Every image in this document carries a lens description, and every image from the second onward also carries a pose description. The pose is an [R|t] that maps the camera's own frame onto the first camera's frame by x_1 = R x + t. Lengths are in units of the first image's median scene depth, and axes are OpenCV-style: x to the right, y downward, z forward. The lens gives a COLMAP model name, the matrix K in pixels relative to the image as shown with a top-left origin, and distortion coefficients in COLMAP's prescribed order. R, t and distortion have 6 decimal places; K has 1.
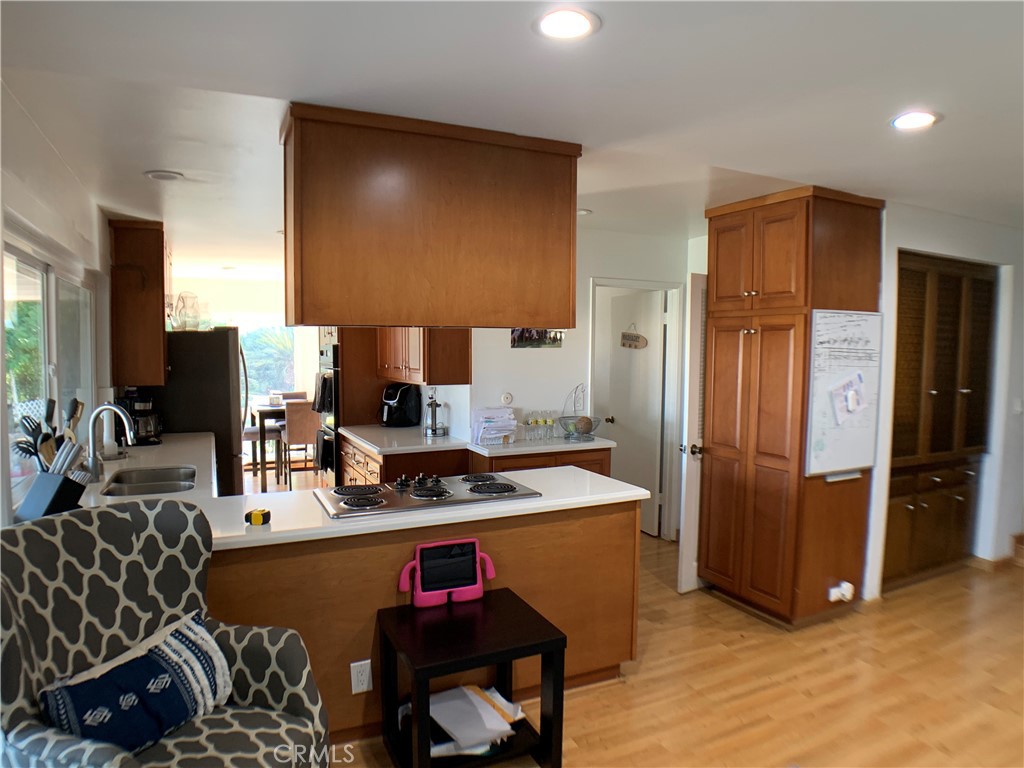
lens RADIAL K [[640.7, 0, 516.1], [0, 640.7, 392.7], [0, 0, 1]] dist [-0.084318, 0.007770]
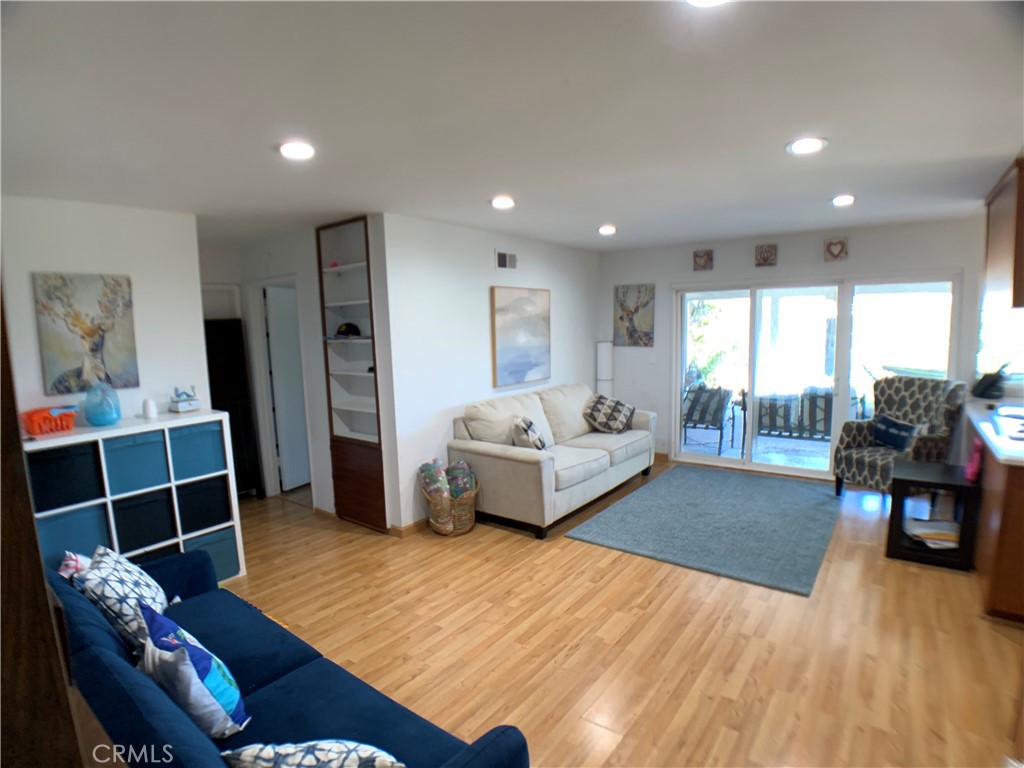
lens RADIAL K [[540.6, 0, 514.3], [0, 540.6, 385.7], [0, 0, 1]] dist [-0.069036, 0.003181]
pose [[-0.887321, 0.070014, -0.455806, 1.145953], [-0.014118, 0.983820, 0.178603, -0.093693], [0.460936, 0.164913, -0.871976, 1.170101]]
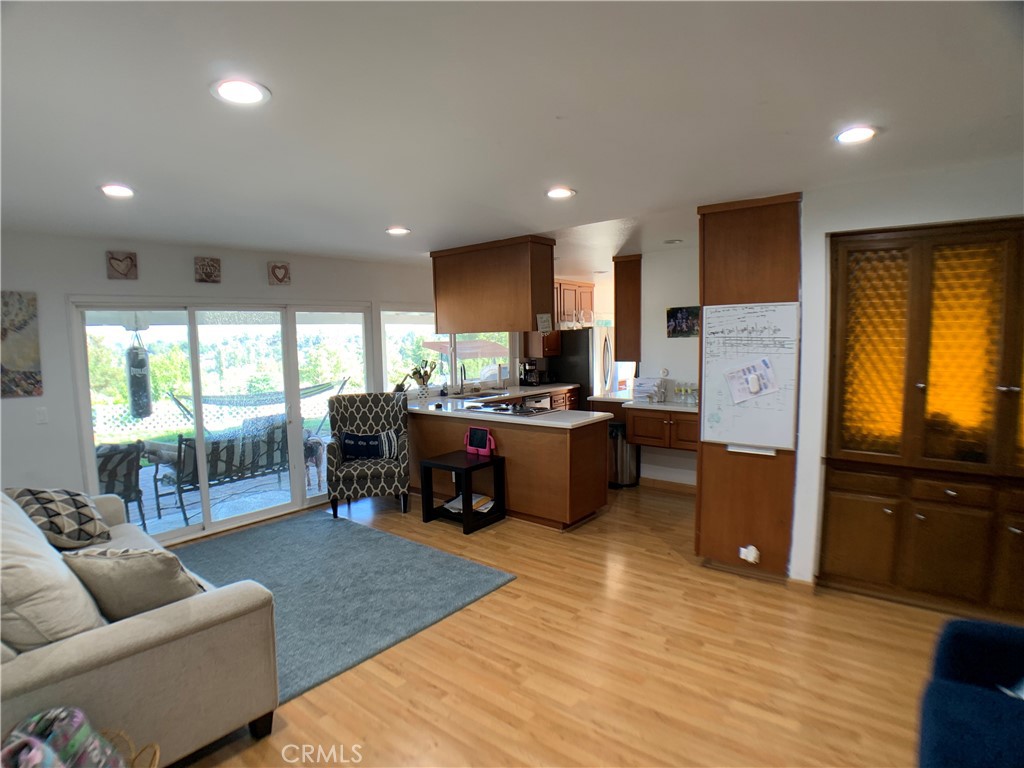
lens RADIAL K [[540.6, 0, 511.6], [0, 540.6, 383.3], [0, 0, 1]] dist [-0.069036, 0.003181]
pose [[0.425456, 0.062158, -0.902842, 1.245032], [-0.038097, 0.997984, 0.050755, -0.020140], [0.904177, 0.012802, 0.426966, 0.206955]]
